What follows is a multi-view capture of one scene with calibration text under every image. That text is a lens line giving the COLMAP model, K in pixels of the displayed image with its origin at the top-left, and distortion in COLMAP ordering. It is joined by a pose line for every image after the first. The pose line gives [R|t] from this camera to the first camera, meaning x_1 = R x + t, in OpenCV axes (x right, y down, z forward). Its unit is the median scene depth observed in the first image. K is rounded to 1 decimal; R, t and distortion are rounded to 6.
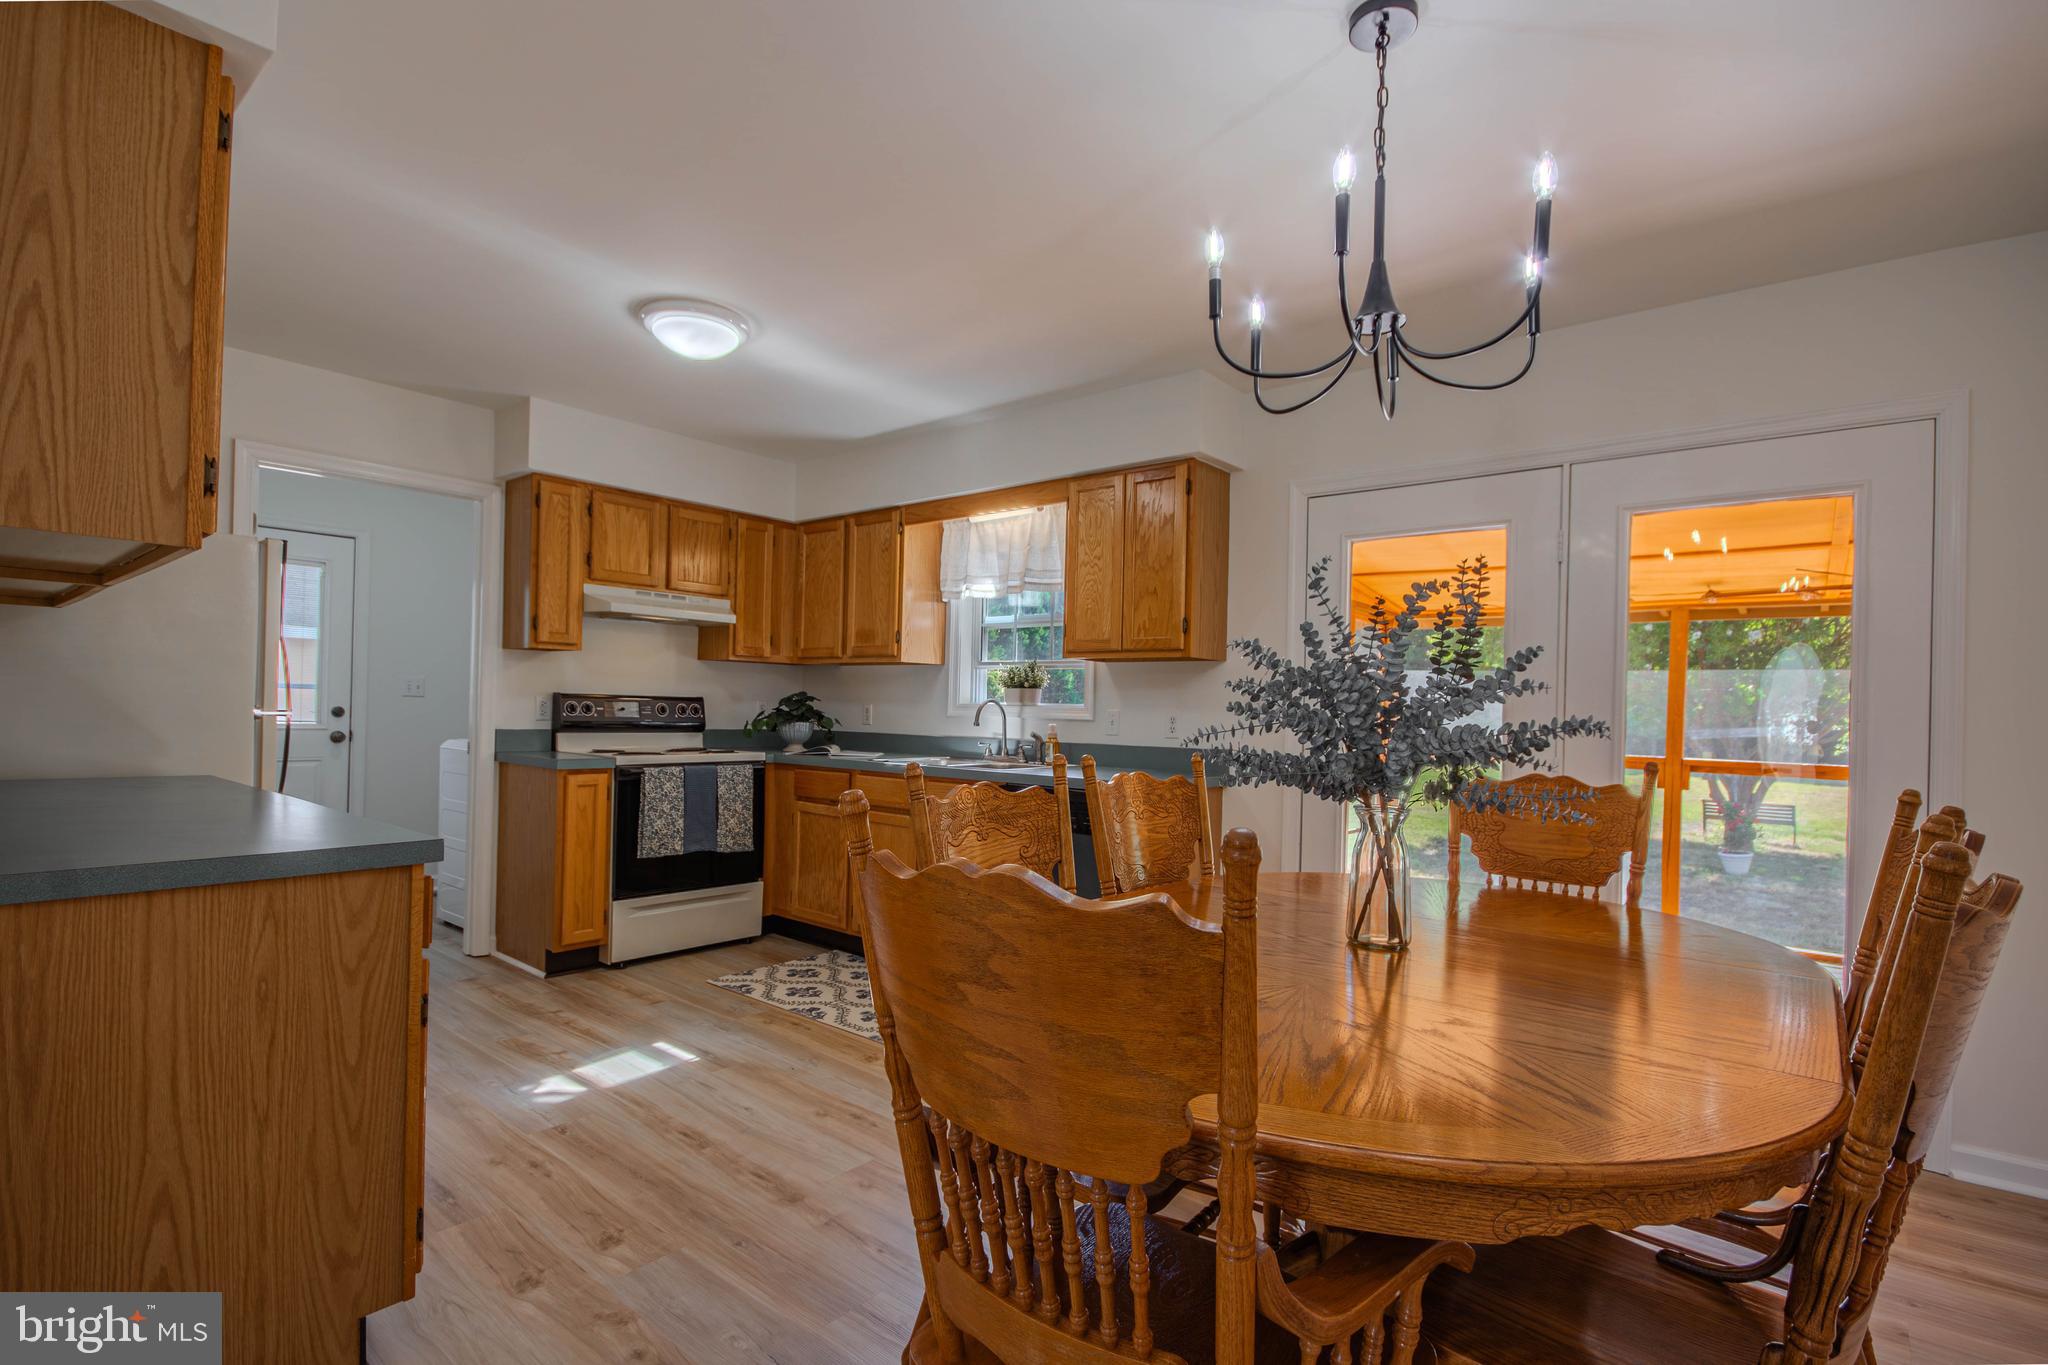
lens RADIAL K [[978.8, 0, 1040.6], [0, 978.8, 692.6], [0, 0, 1]] dist [0.003951, -0.002810]
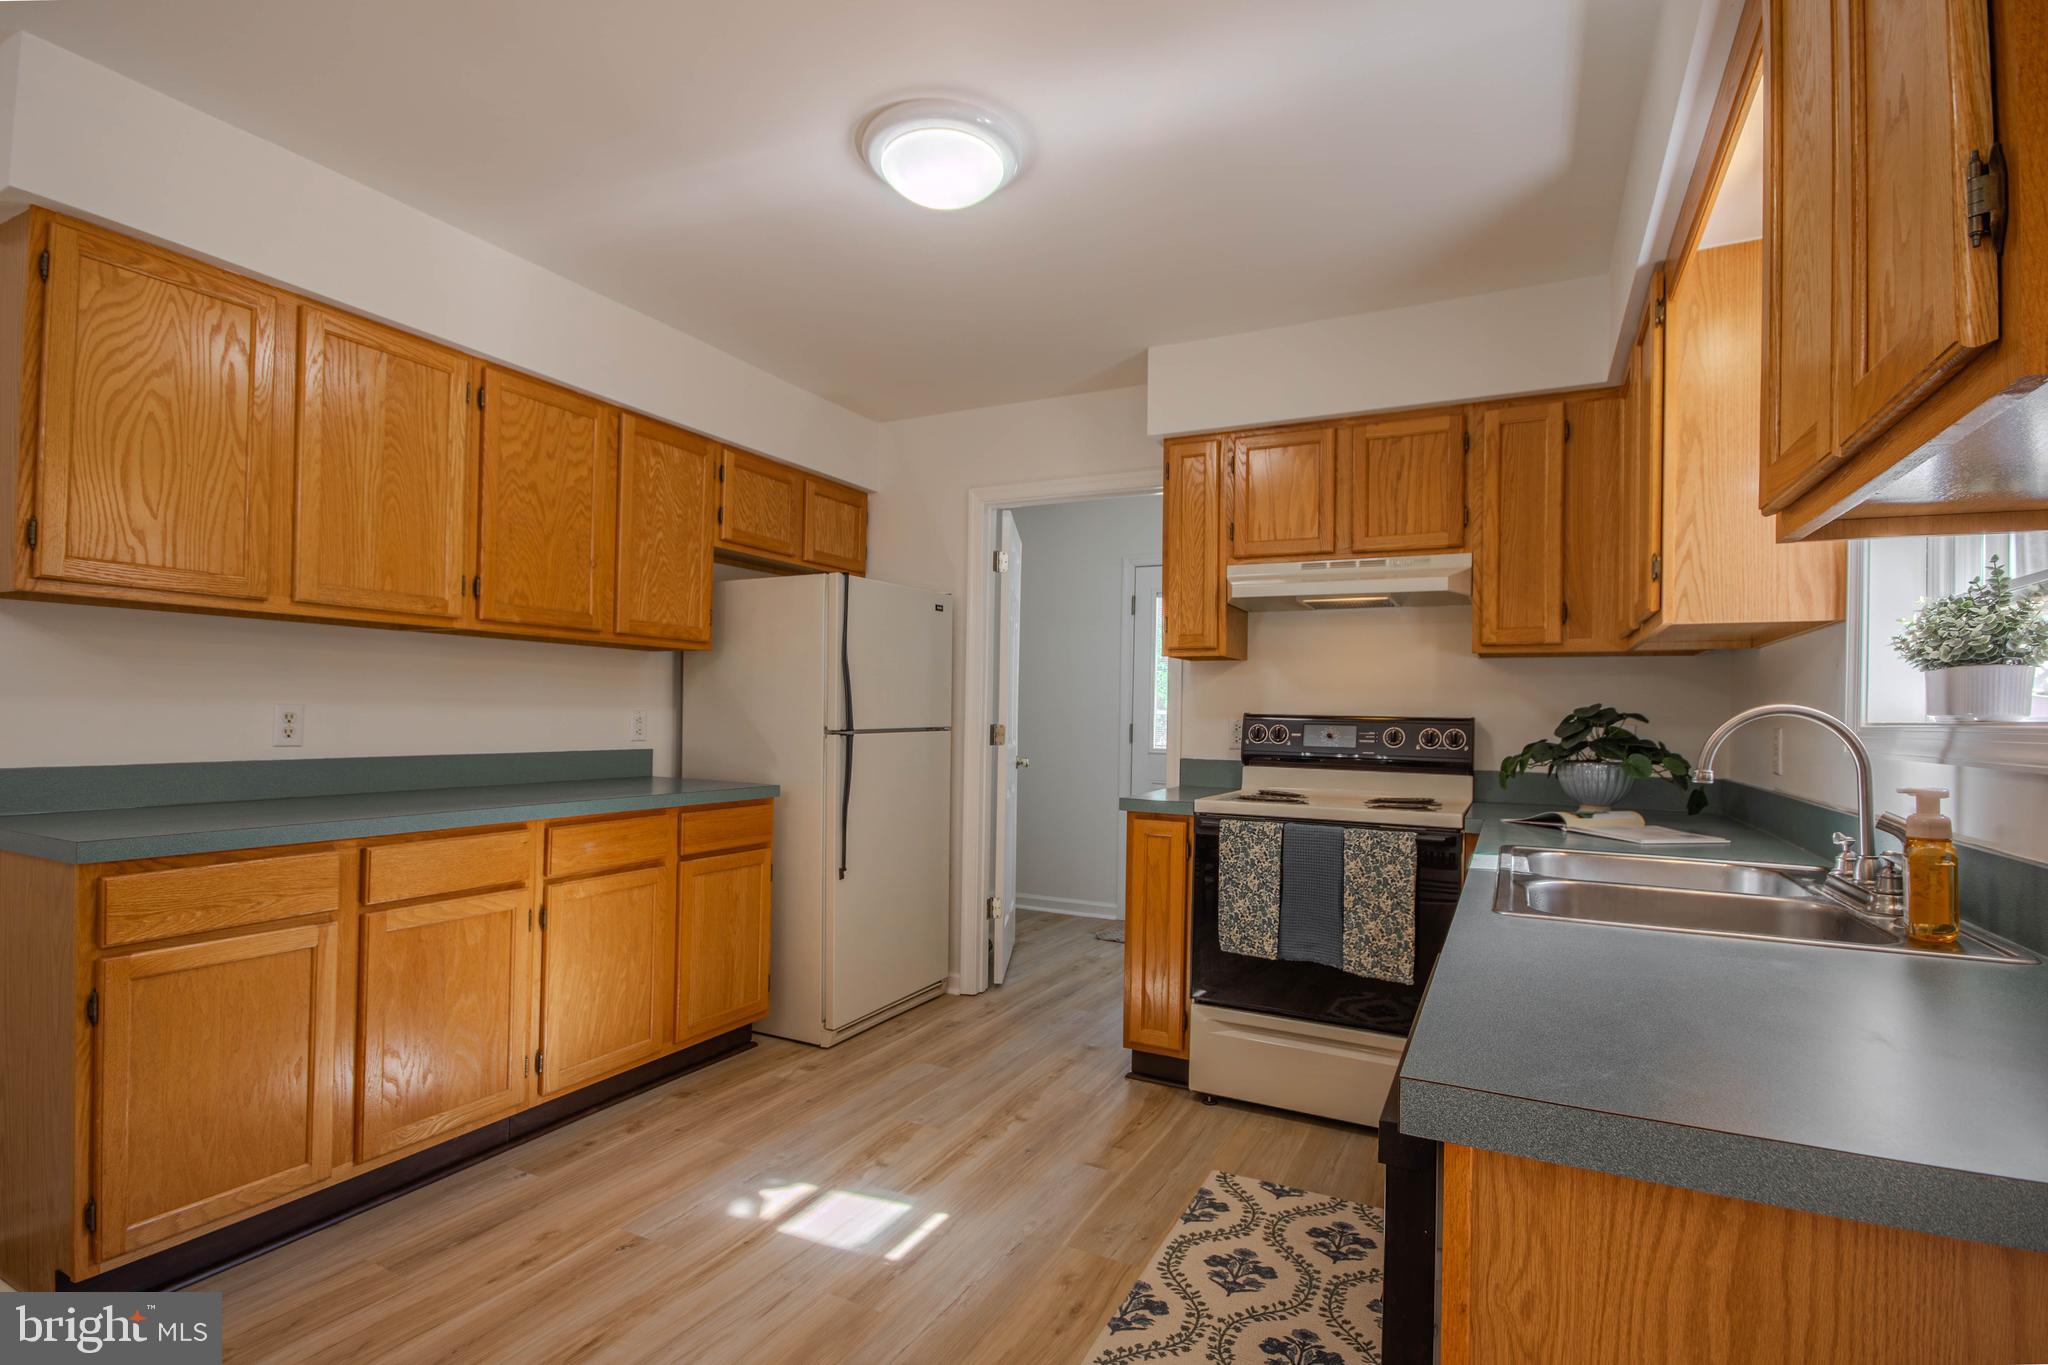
lens RADIAL K [[978.8, 0, 1004.6], [0, 978.8, 702.5], [0, 0, 1]] dist [0.003951, -0.002810]
pose [[0.203908, -0.030282, -0.978522, 0.236292], [0.003229, 0.999537, -0.030259, 0.015425], [0.978985, 0.003010, 0.203912, 0.709705]]
